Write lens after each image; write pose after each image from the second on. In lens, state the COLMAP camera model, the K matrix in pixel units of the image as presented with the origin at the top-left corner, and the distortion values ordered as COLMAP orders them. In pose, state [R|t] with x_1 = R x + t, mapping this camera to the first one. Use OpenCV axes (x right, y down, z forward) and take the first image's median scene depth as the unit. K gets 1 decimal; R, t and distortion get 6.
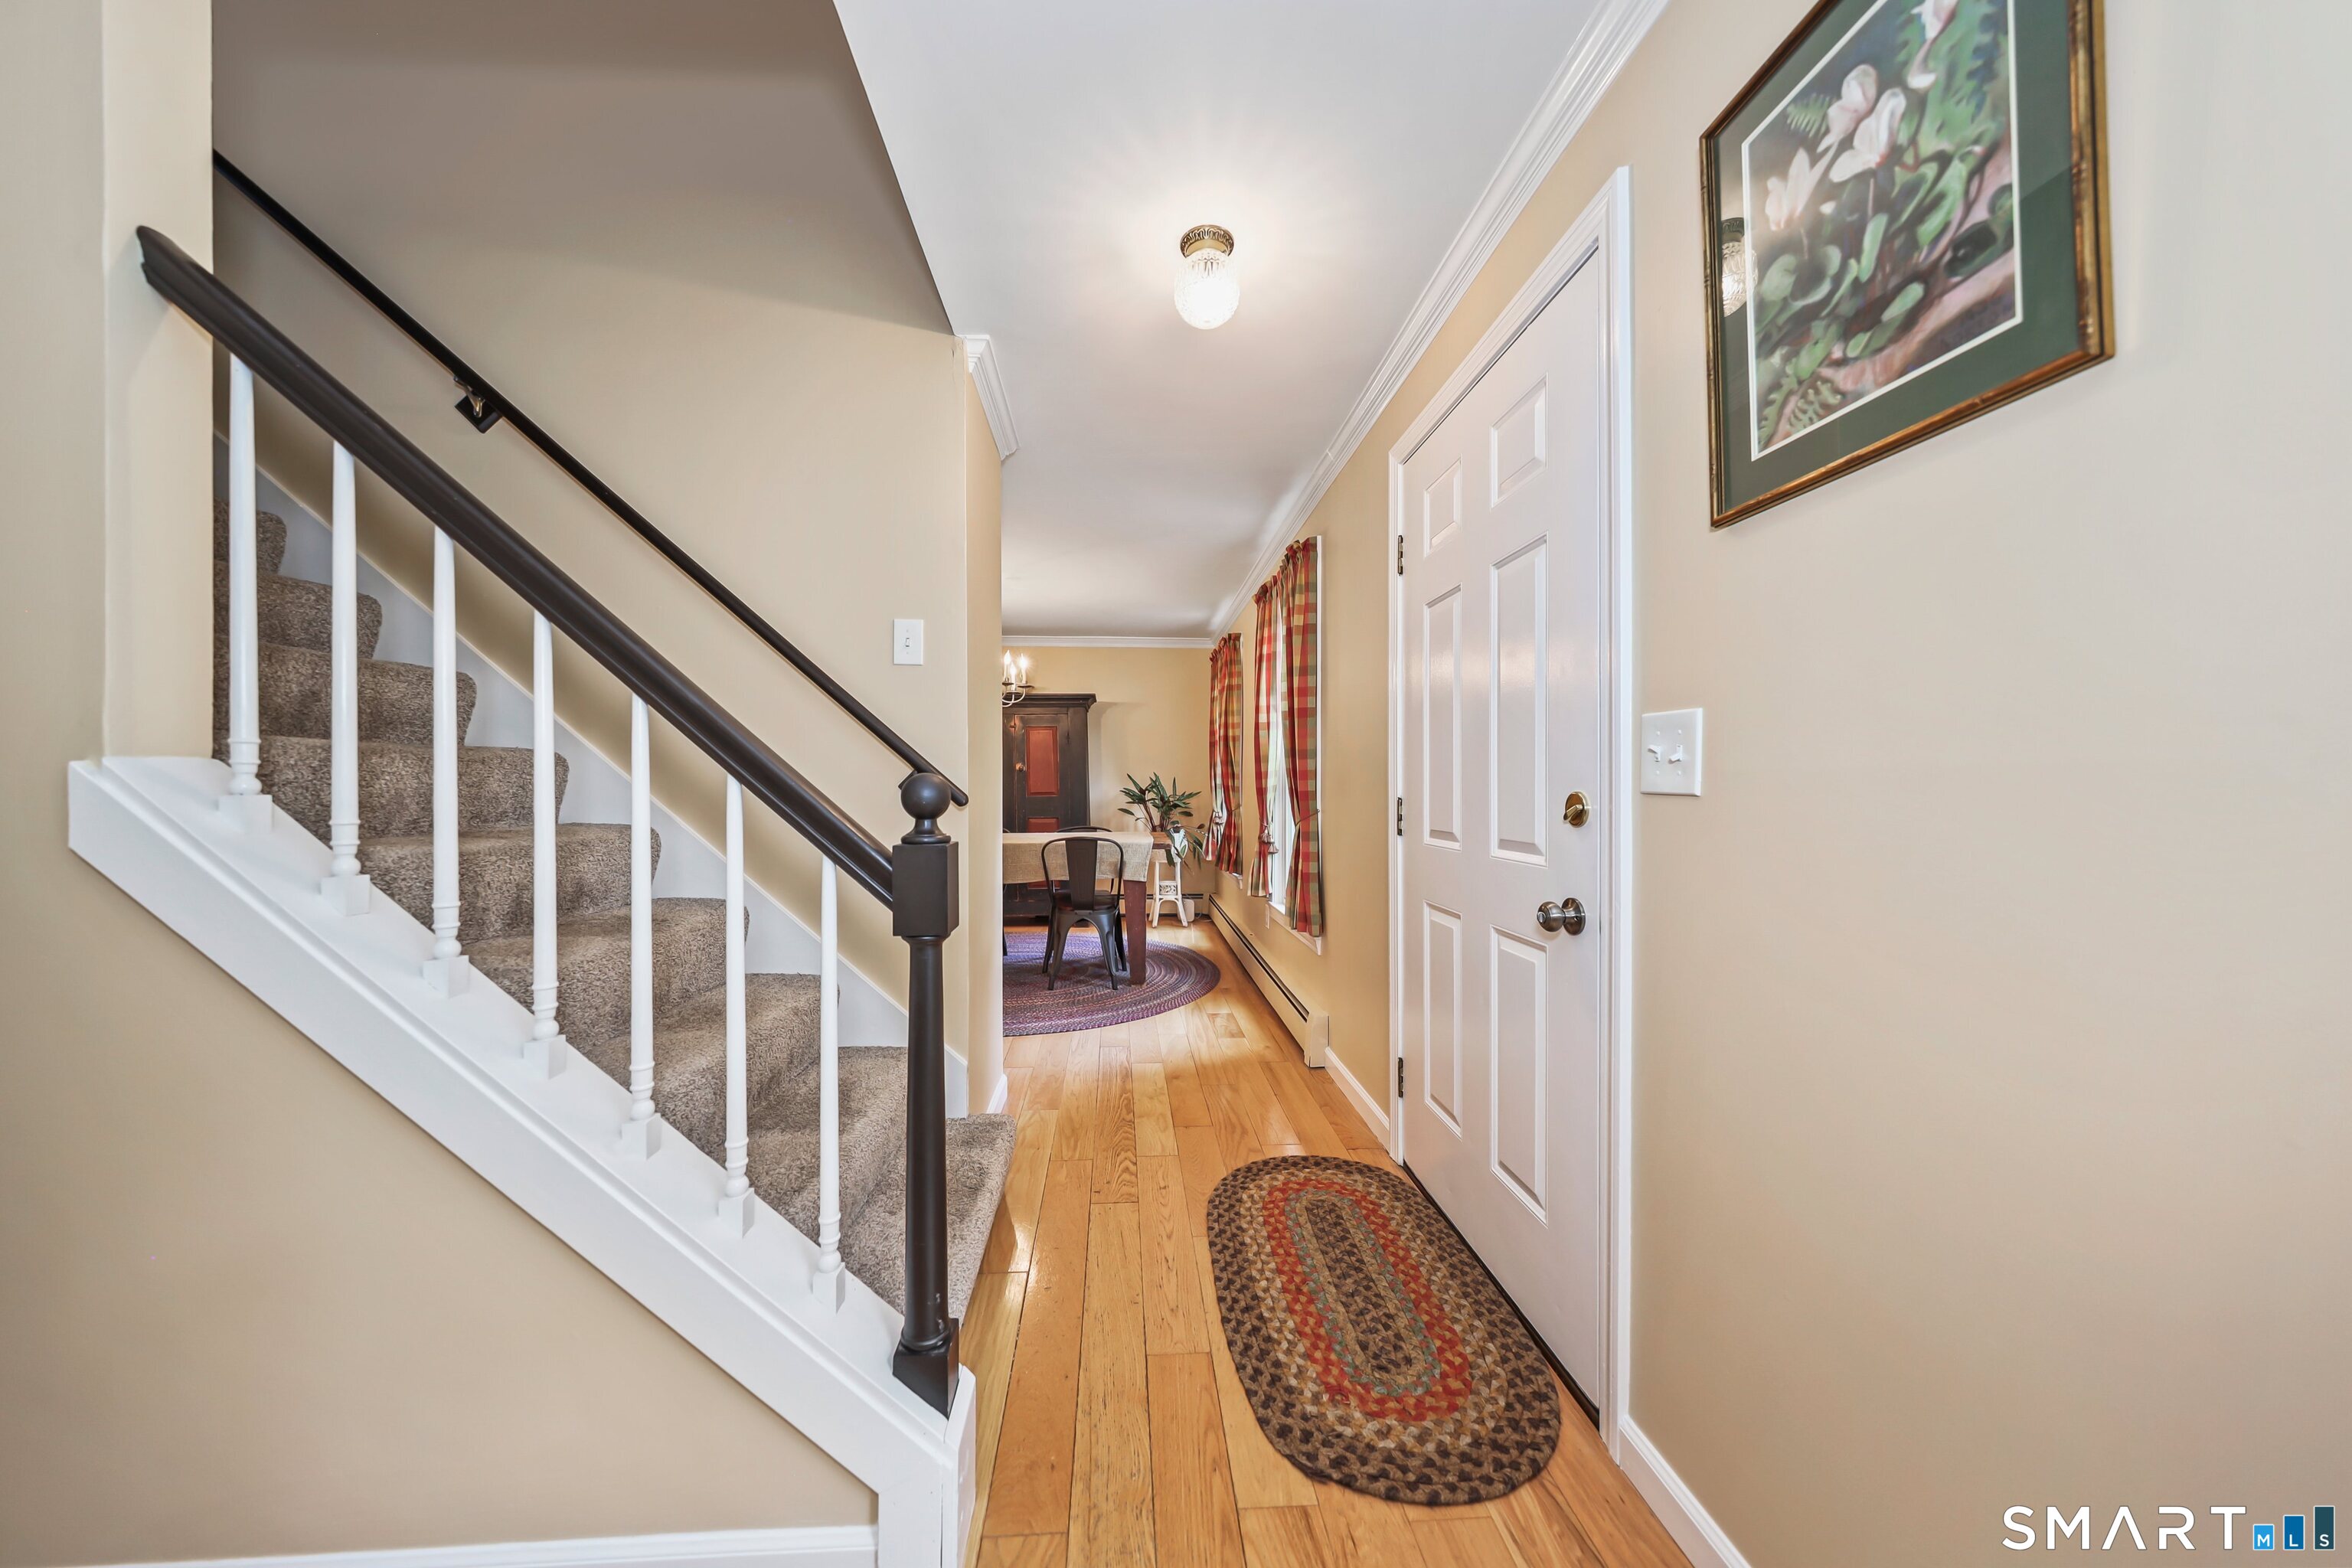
lens RADIAL K [[806.6, 0, 1162.9], [0, 806.6, 785.5], [0, 0, 1]] dist [-0.000914, 0.000003]
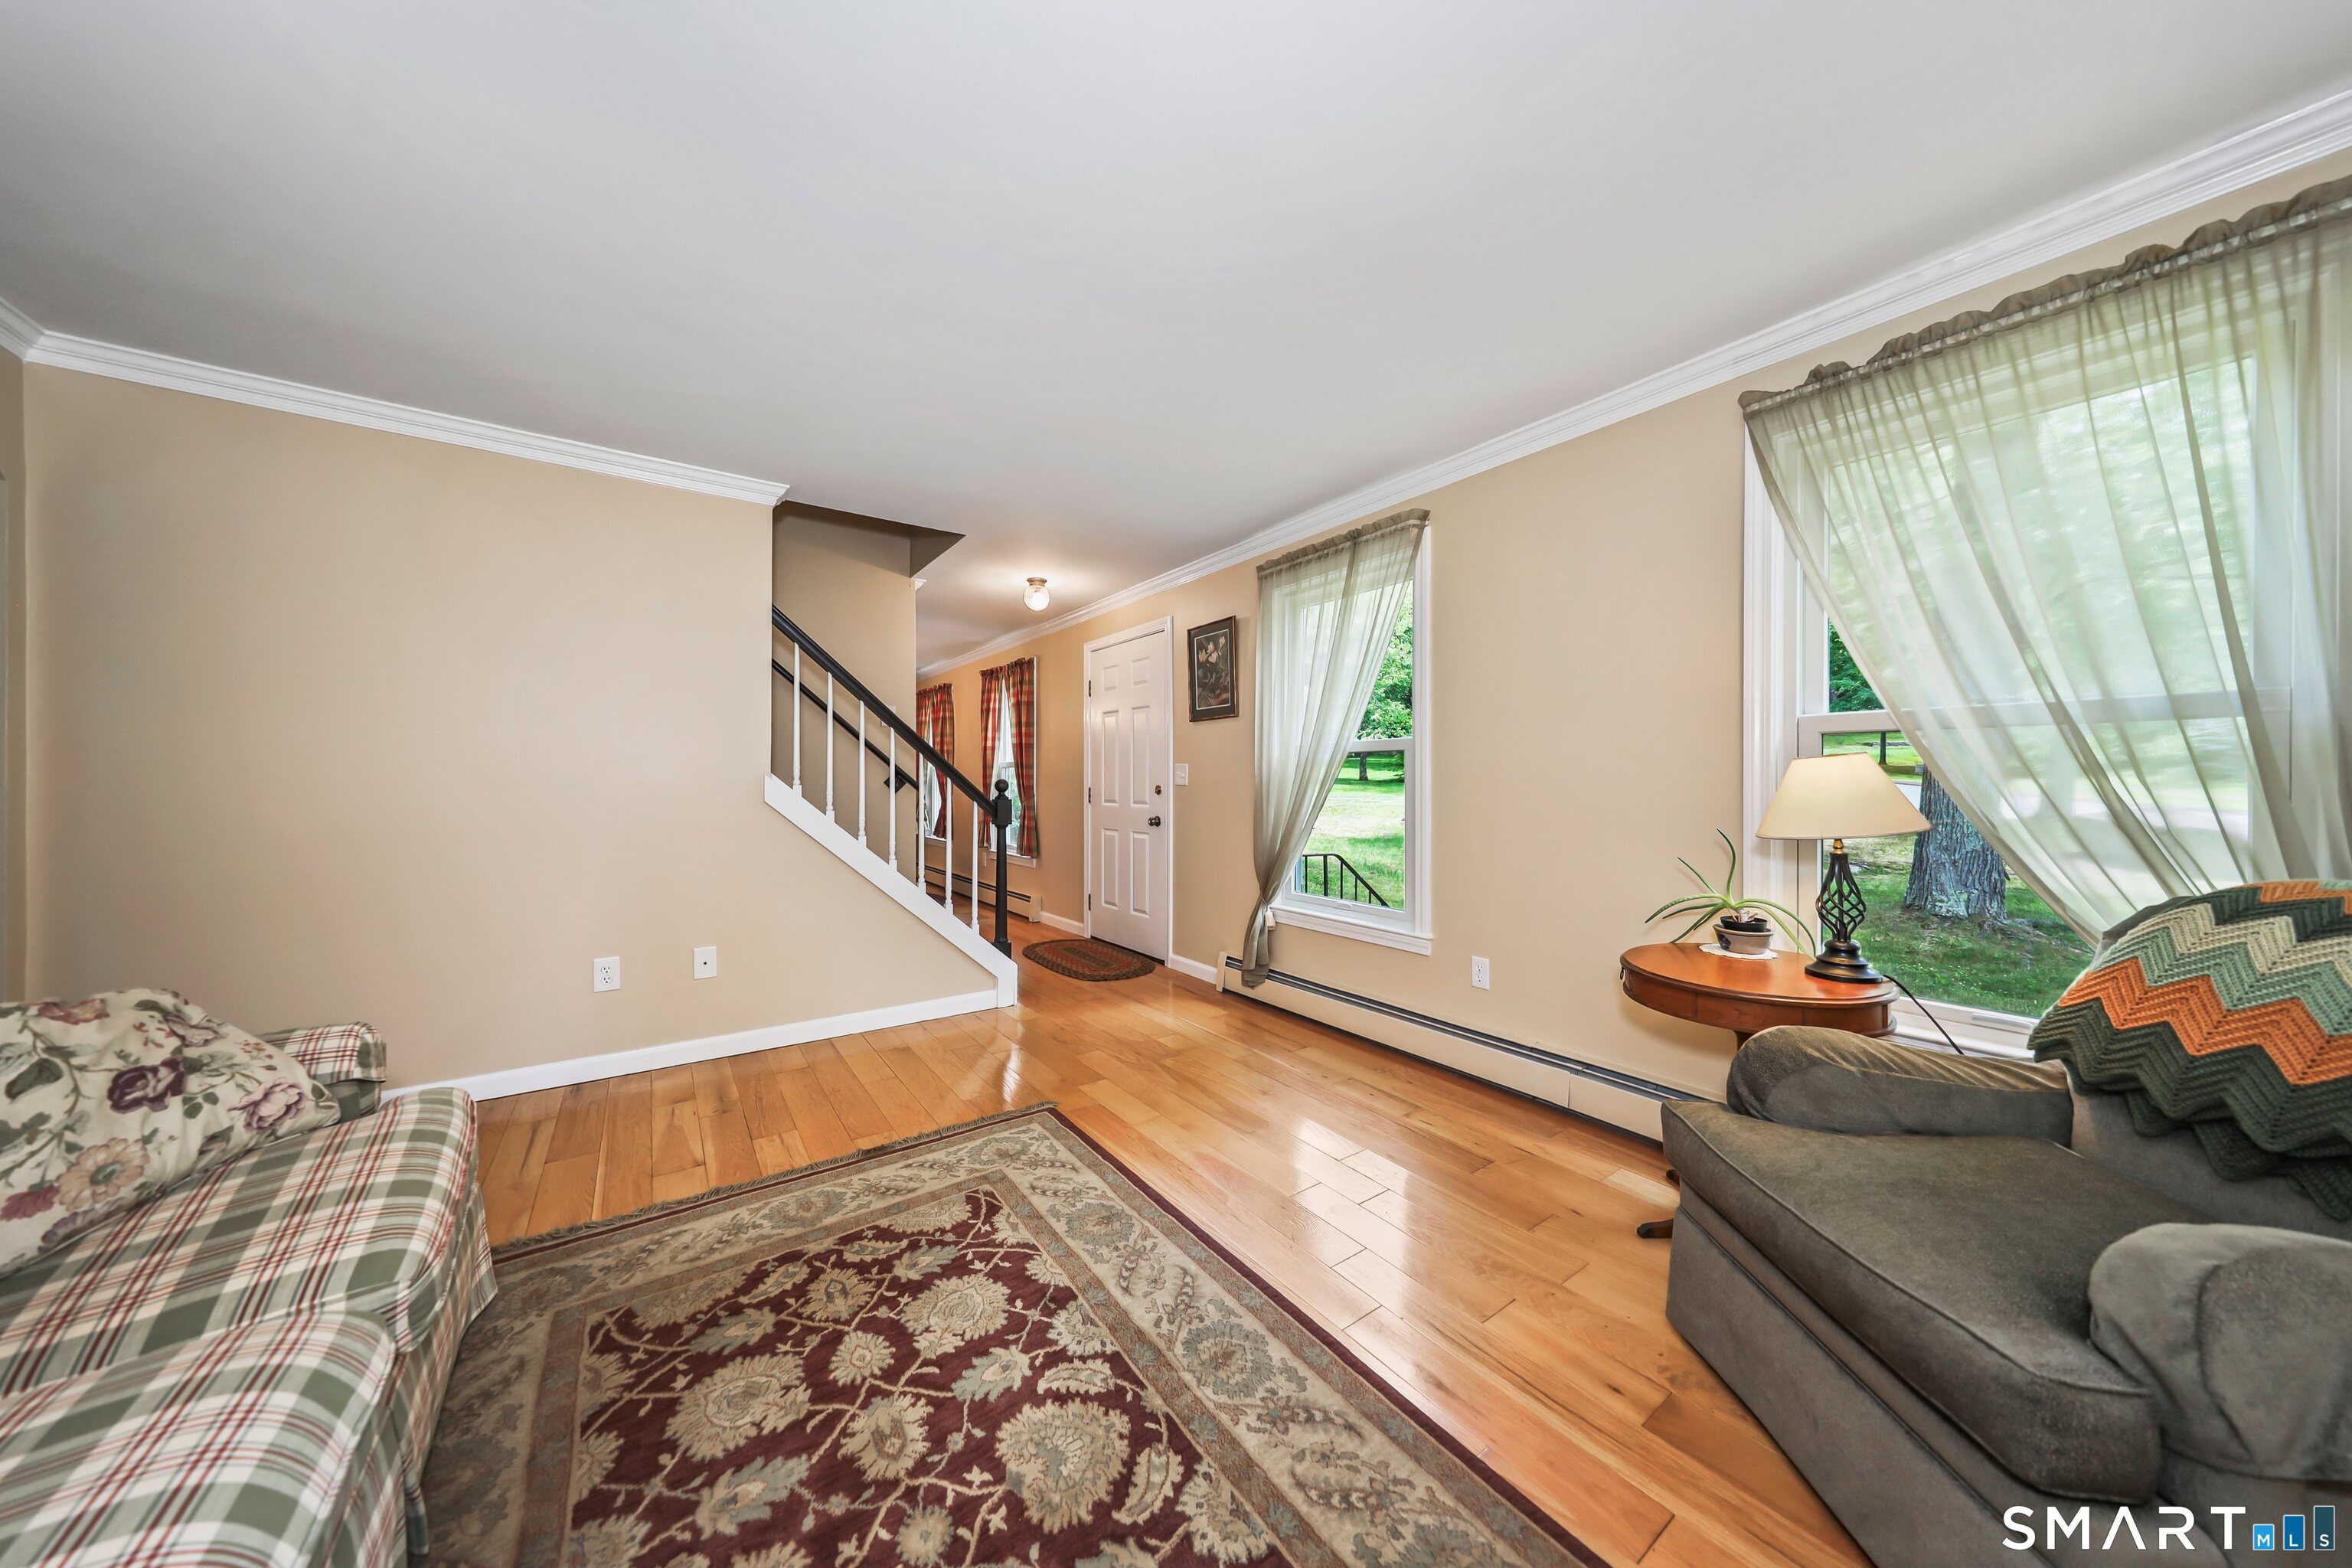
lens RADIAL K [[759.5, 0, 1151.4], [0, 759.5, 794.6], [0, 0, 1]] dist [-0.000748, 0.000016]
pose [[0.874428, -0.009245, 0.485067, -0.997946], [0.000743, 0.999843, 0.017717, -0.006379], [-0.485155, -0.015132, 0.874297, -1.671929]]
